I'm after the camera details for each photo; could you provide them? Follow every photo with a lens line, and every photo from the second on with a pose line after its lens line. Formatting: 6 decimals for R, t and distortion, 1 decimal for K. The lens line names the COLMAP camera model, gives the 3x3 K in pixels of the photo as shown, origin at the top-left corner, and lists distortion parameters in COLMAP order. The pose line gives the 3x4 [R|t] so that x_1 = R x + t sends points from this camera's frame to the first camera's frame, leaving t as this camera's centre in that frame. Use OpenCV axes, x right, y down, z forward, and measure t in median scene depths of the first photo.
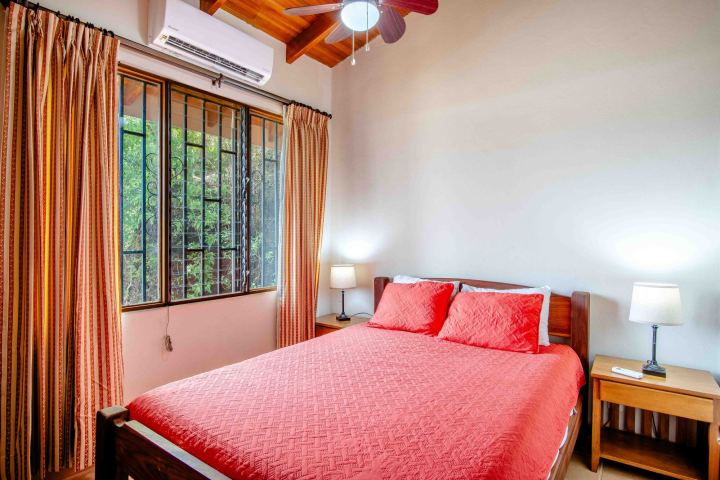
lens RADIAL K [[391.6, 0, 360.9], [0, 391.6, 236.8], [0, 0, 1]] dist [-0.026959, 0.001733]
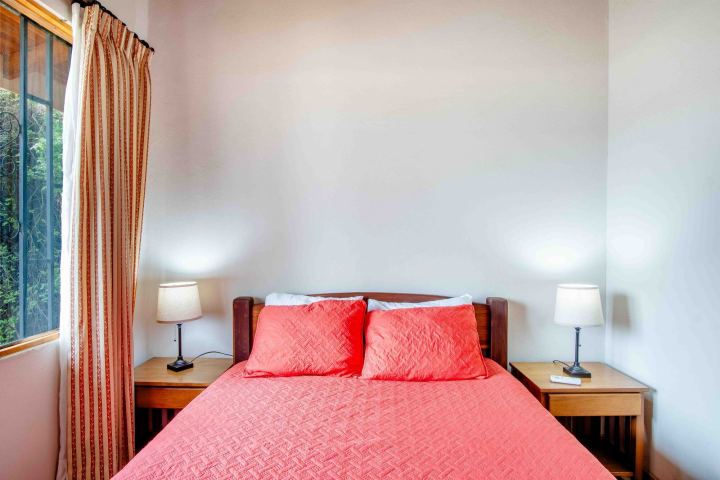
lens RADIAL K [[391.6, 0, 360.9], [0, 391.6, 236.8], [0, 0, 1]] dist [-0.026959, 0.001733]
pose [[0.820700, -0.003318, 0.571349, -0.210165], [0.003706, 0.999993, 0.000484, -0.005085], [-0.571347, 0.001720, 0.820707, 0.382822]]
